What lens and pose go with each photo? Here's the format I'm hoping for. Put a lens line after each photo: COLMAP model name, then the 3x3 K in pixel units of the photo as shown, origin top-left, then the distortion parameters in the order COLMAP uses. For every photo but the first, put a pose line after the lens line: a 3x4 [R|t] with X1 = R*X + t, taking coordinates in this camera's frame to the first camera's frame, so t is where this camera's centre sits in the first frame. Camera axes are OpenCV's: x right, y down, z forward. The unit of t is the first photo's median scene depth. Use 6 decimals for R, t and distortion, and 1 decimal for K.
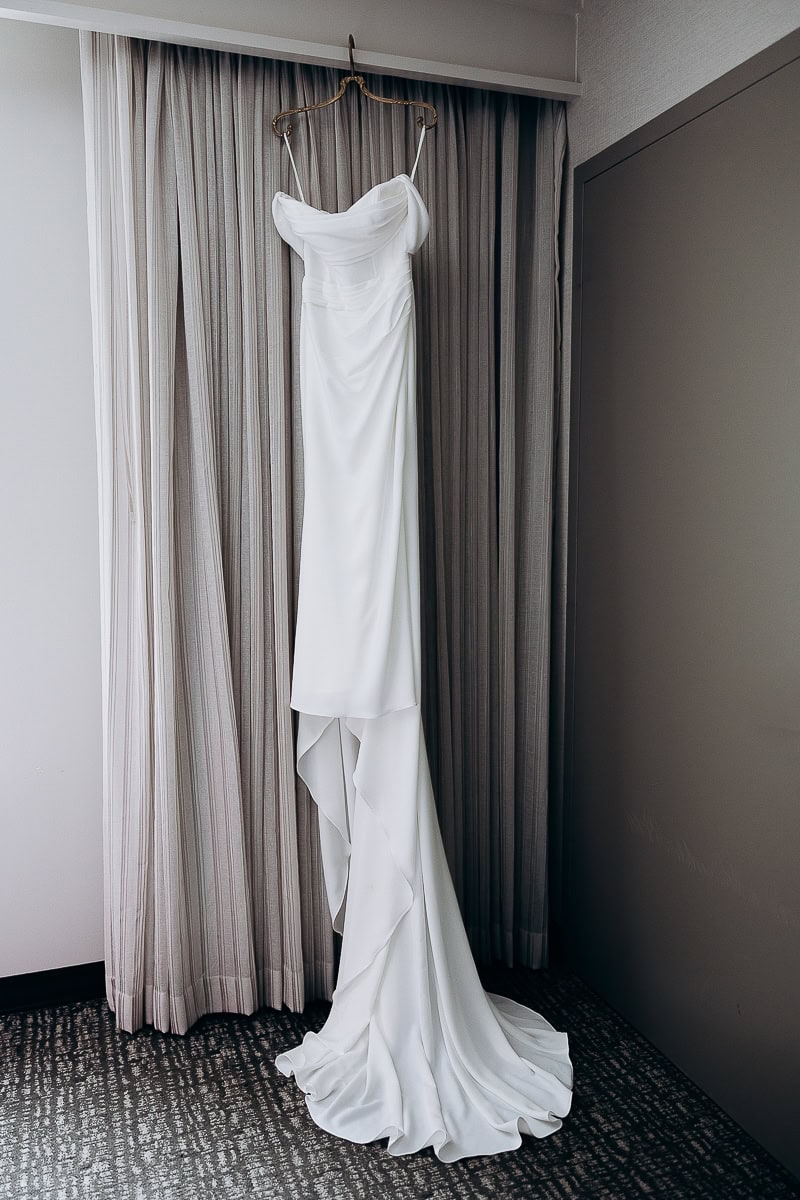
lens RADIAL K [[963.0, 0, 398.4], [0, 963.0, 604.1], [0, 0, 1]] dist [0.001290, 0.018750]
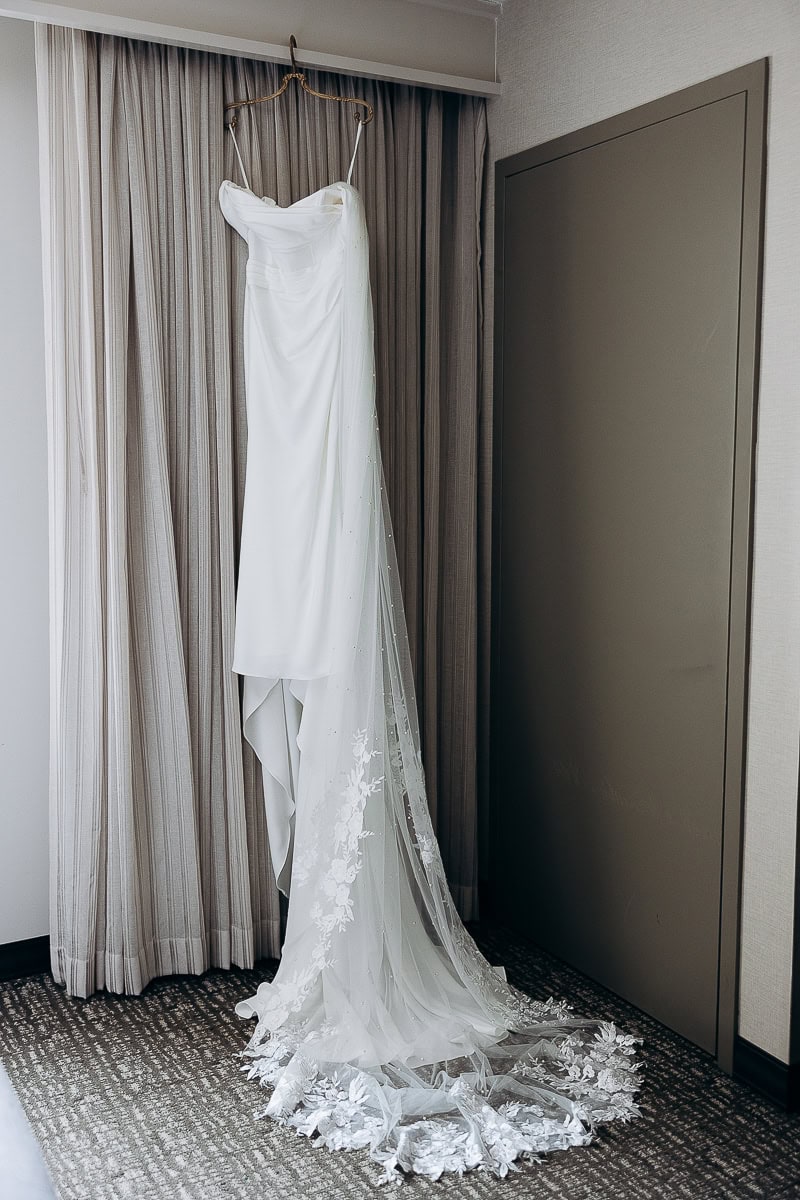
lens RADIAL K [[1160.6, 0, 409.4], [0, 1160.6, 588.1], [0, 0, 1]] dist [0.008939, 0.000000]
pose [[0.987707, -0.016006, 0.155495, -0.127532], [0.016189, 0.999869, 0.000093, 0.019529], [-0.155476, 0.002426, 0.987837, -0.274295]]
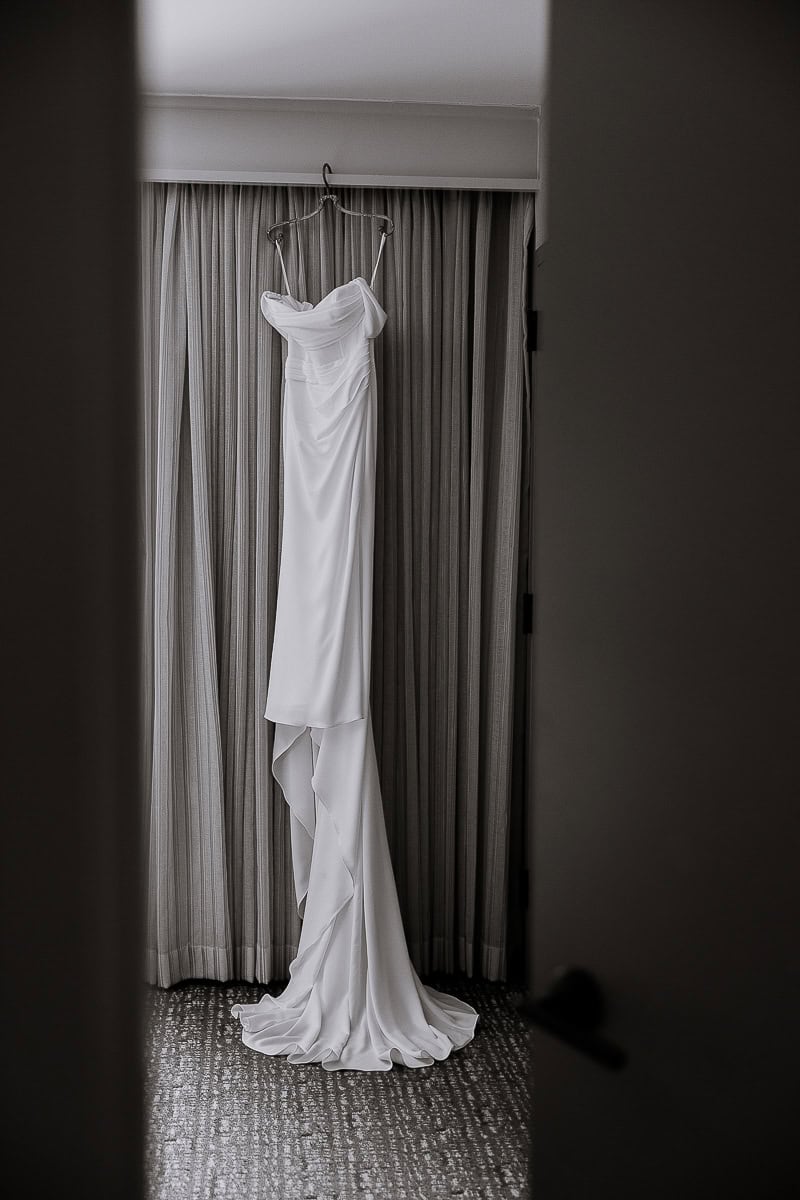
lens RADIAL K [[1473.9, 0, 396.7], [0, 1473.9, 606.8], [0, 0, 1]] dist [-0.009309, 0.000000]
pose [[0.969467, 0.031088, -0.243242, 0.494724], [-0.042538, 0.998213, -0.041957, 0.043065], [0.241503, 0.051023, 0.969058, -0.738235]]
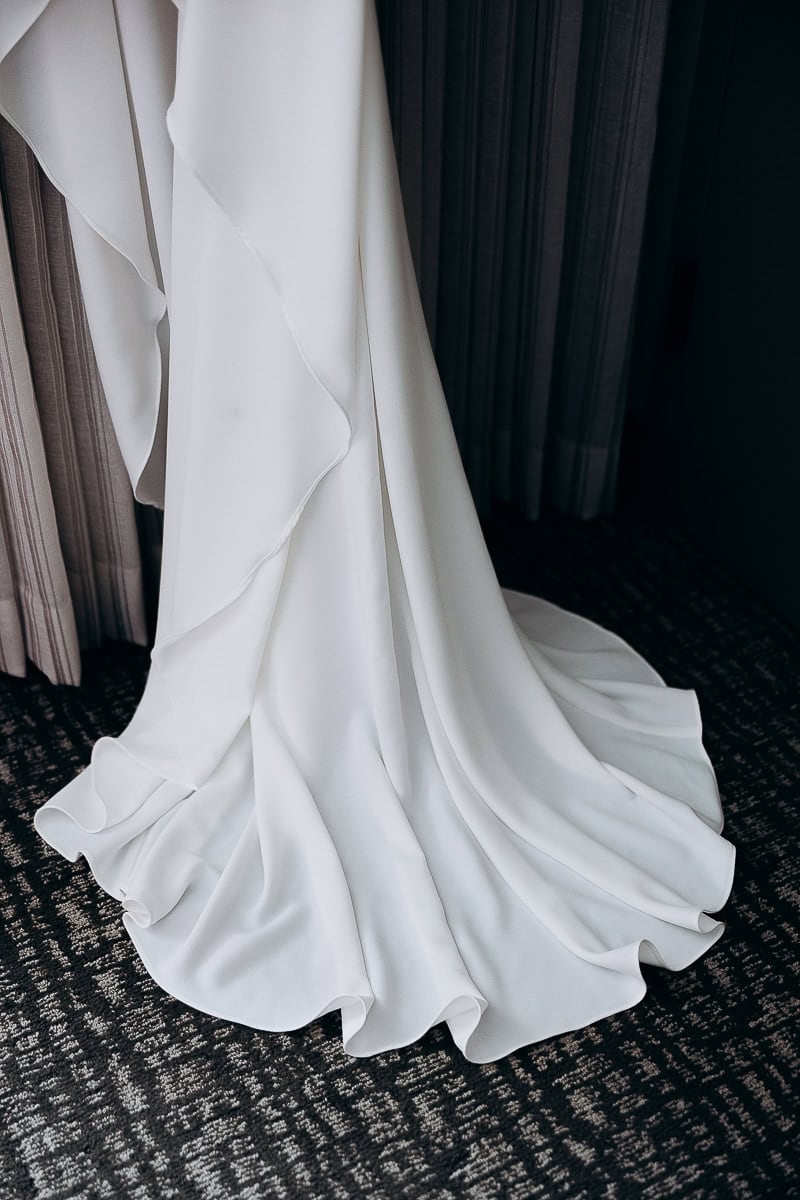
lens RADIAL K [[1594.0, 0, 399.5], [0, 1594.0, 591.5], [0, 0, 1]] dist [0.011965, 0.000000]
pose [[0.986629, -0.075558, 0.144406, -0.062520], [-0.011330, 0.852098, 0.523259, 0.024208], [-0.162585, -0.517899, 0.839849, 0.437500]]
